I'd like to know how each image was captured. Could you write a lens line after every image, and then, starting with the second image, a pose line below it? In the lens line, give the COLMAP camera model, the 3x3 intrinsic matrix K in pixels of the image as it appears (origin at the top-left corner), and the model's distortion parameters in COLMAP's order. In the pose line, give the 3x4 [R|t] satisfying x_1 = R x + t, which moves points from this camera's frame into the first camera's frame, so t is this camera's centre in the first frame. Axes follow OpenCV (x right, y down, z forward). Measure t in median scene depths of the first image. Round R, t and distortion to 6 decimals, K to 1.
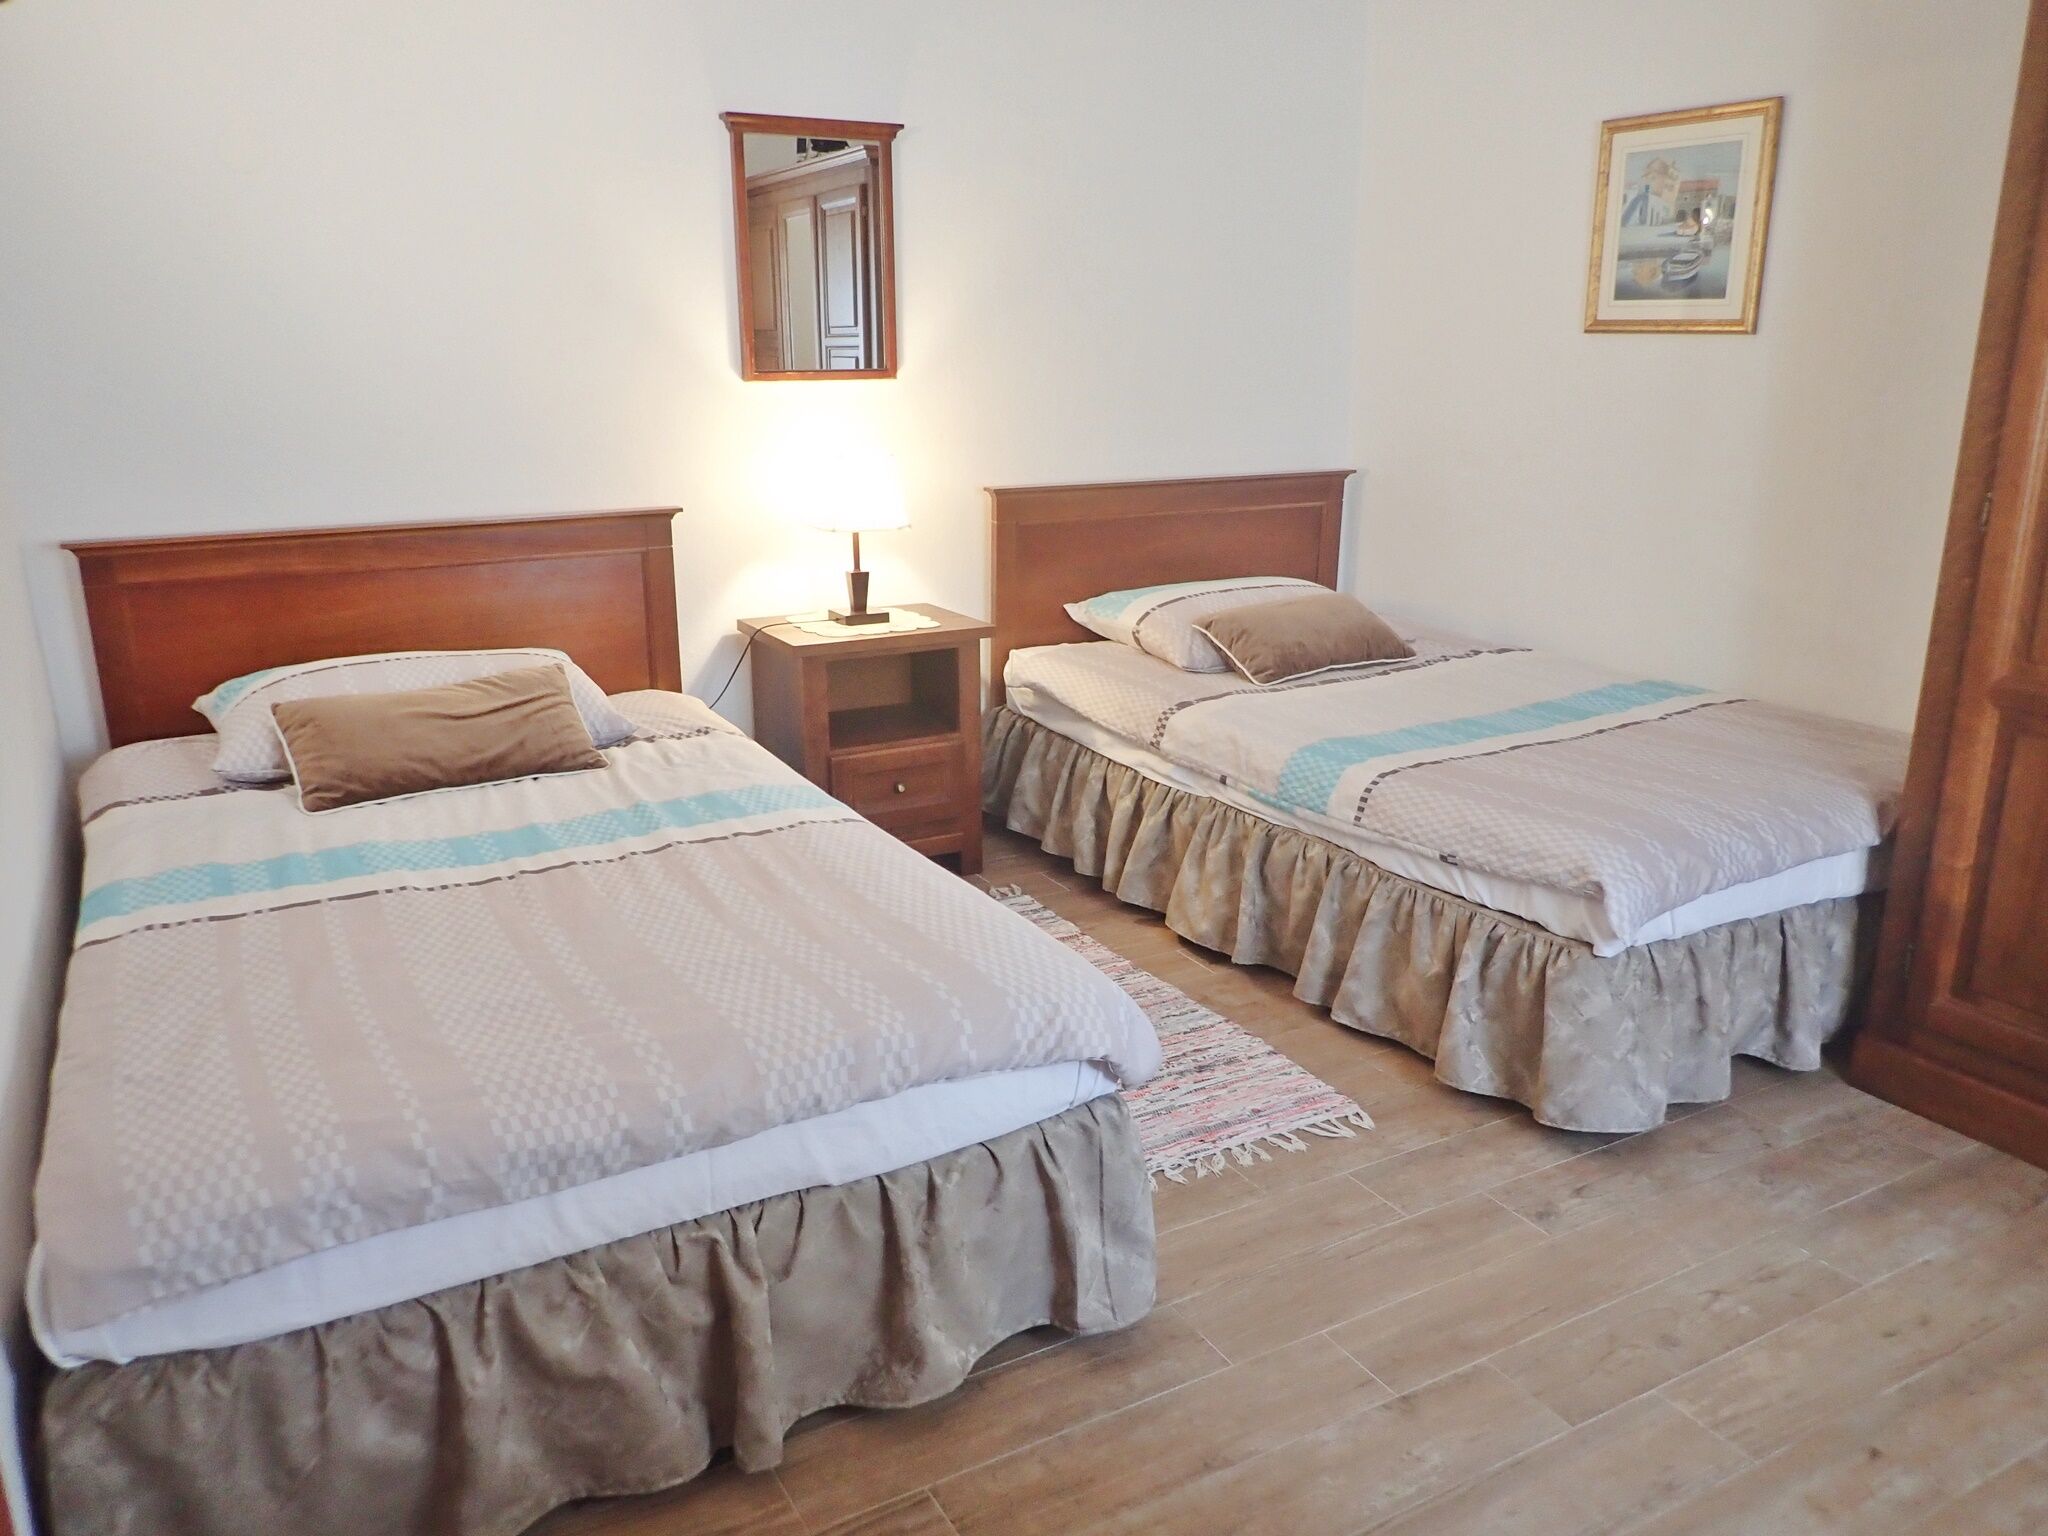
lens RADIAL K [[1500.6, 0, 1017.4], [0, 1500.6, 767.2], [0, 0, 1]] dist [-0.002051, -0.008914]
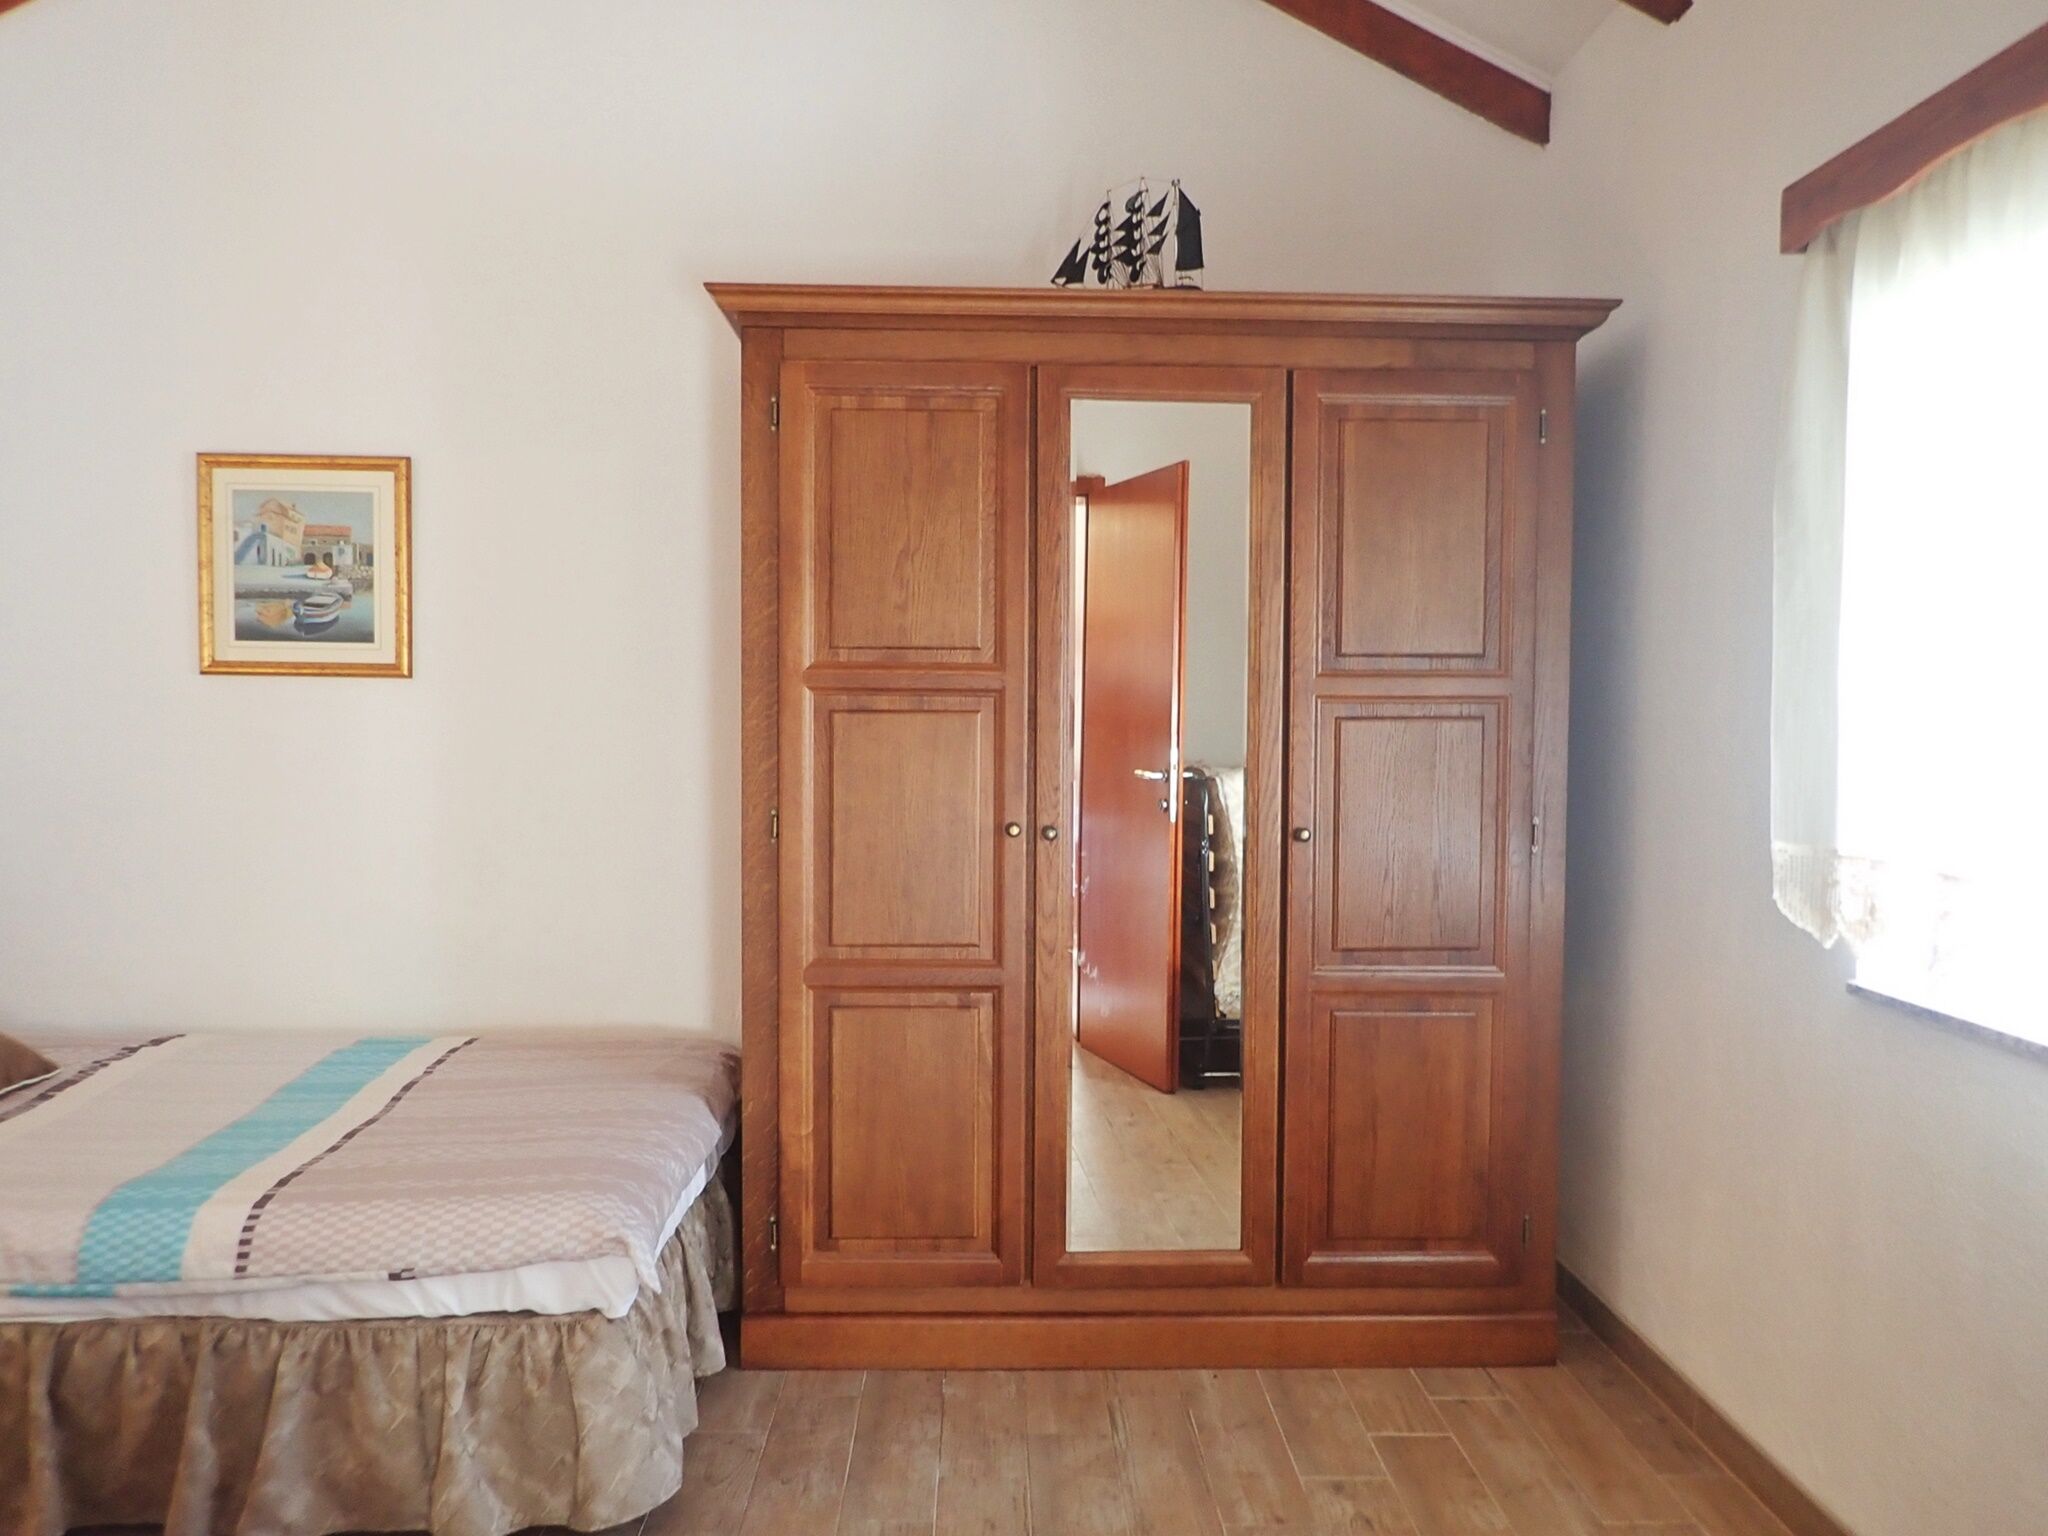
lens RADIAL K [[1566.6, 0, 1019.9], [0, 1566.6, 767.0], [0, 0, 1]] dist [-0.005949, -0.006309]
pose [[0.465948, -0.033544, 0.884176, -0.286246], [0.231846, 0.968995, -0.085418, -0.053941], [-0.853897, 0.244793, 0.459279, 0.211094]]
